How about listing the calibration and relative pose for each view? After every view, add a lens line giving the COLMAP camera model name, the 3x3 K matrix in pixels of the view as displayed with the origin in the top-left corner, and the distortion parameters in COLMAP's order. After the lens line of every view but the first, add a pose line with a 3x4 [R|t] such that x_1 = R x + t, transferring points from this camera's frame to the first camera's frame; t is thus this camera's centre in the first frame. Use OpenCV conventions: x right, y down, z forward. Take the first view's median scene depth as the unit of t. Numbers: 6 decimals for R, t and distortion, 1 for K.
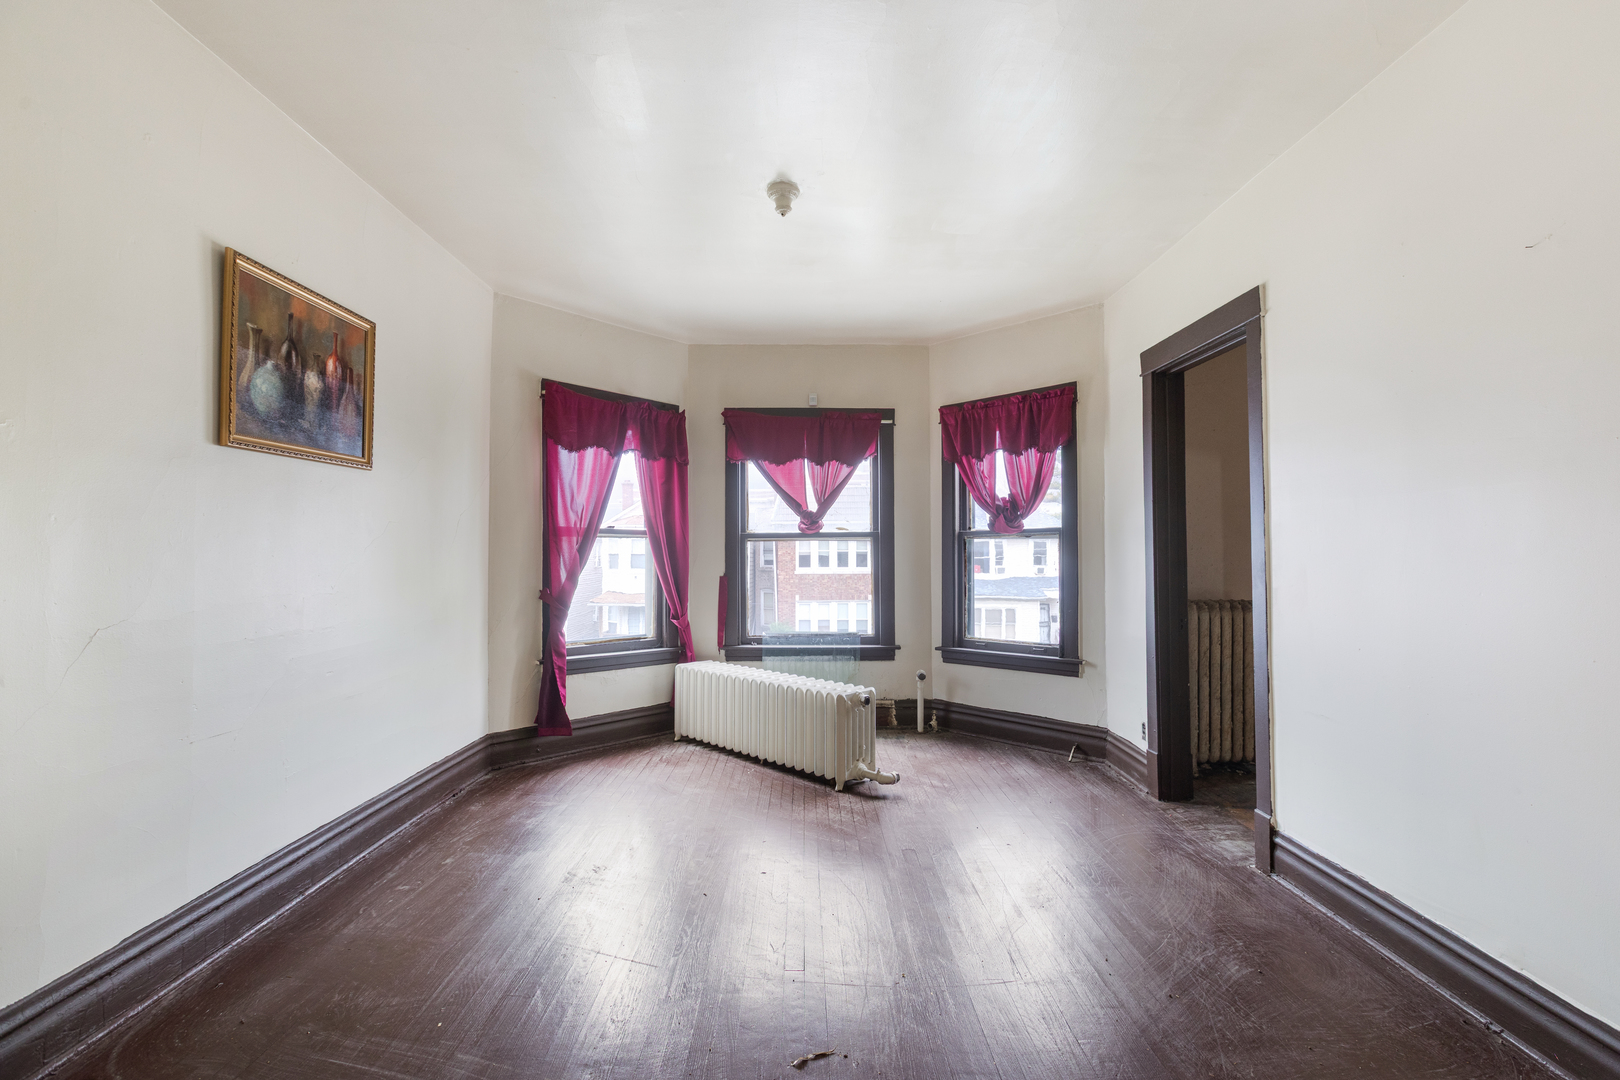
lens RADIAL K [[741.1, 0, 814.8], [0, 741.1, 537.6], [0, 0, 1]] dist [-0.002642, -0.000011]
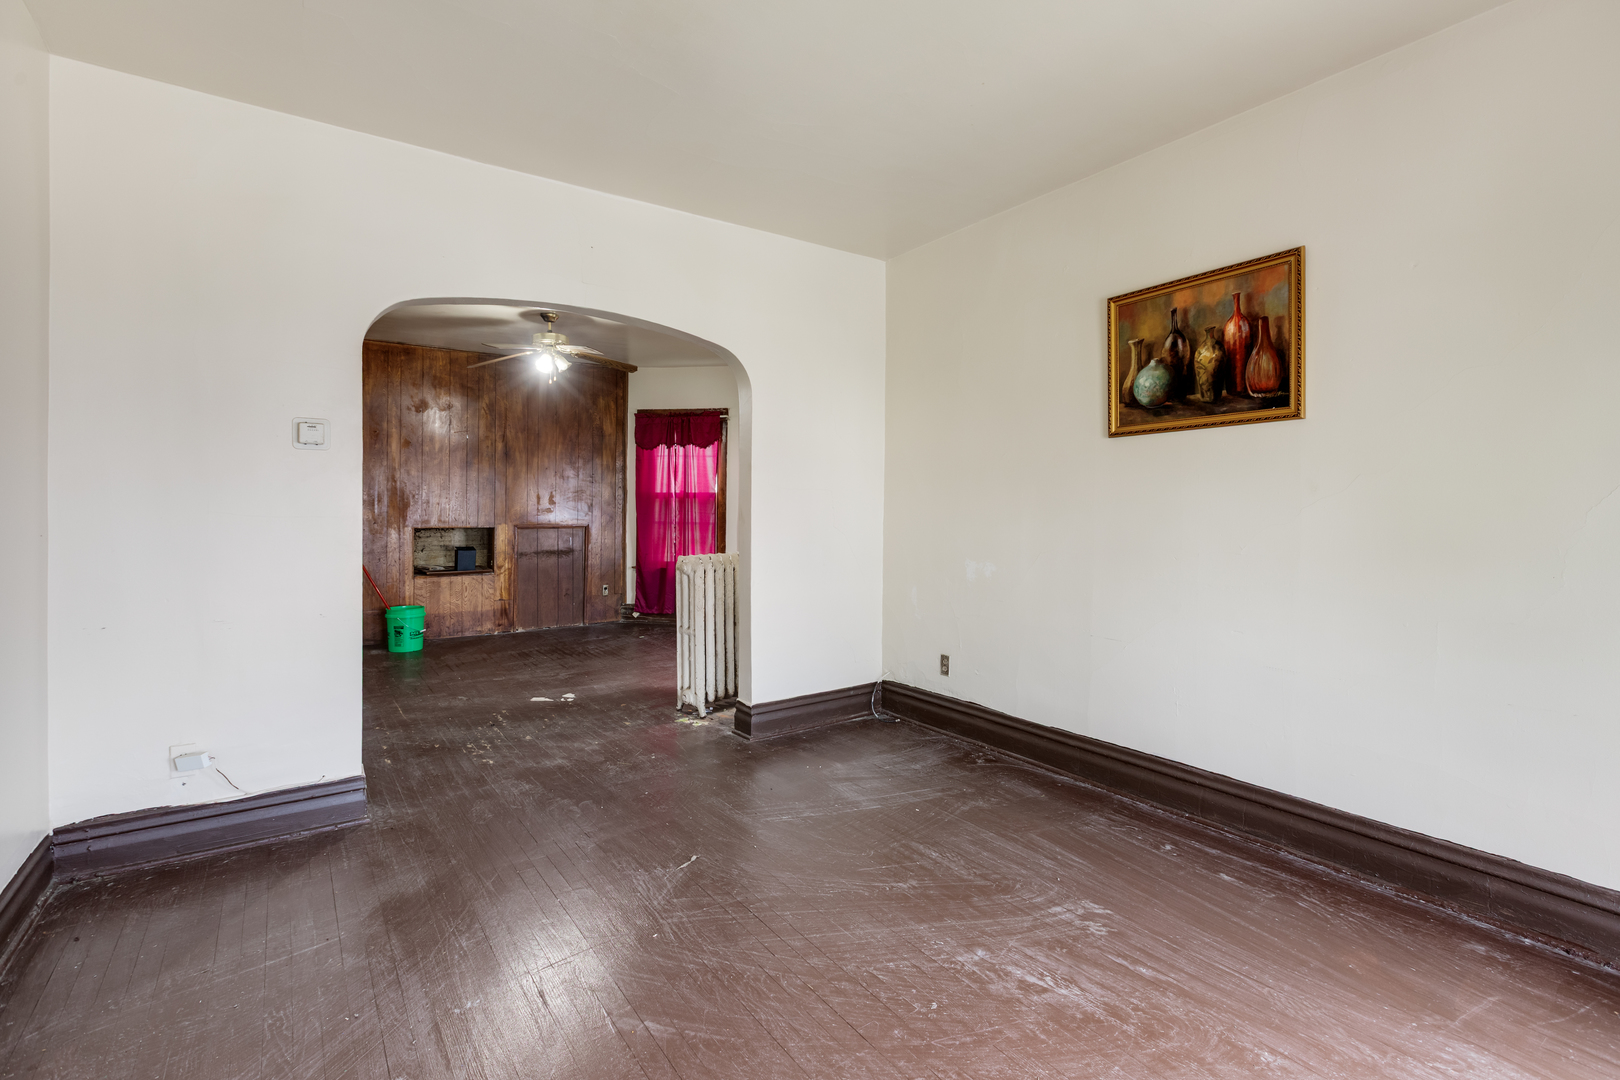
lens RADIAL K [[741.1, 0, 811.9], [0, 741.1, 524.3], [0, 0, 1]] dist [-0.002642, -0.000011]
pose [[-0.831655, 0.002780, -0.555286, 0.243494], [0.004329, 0.999990, -0.001479, 0.021664], [0.555276, -0.003634, -0.831658, 0.954870]]
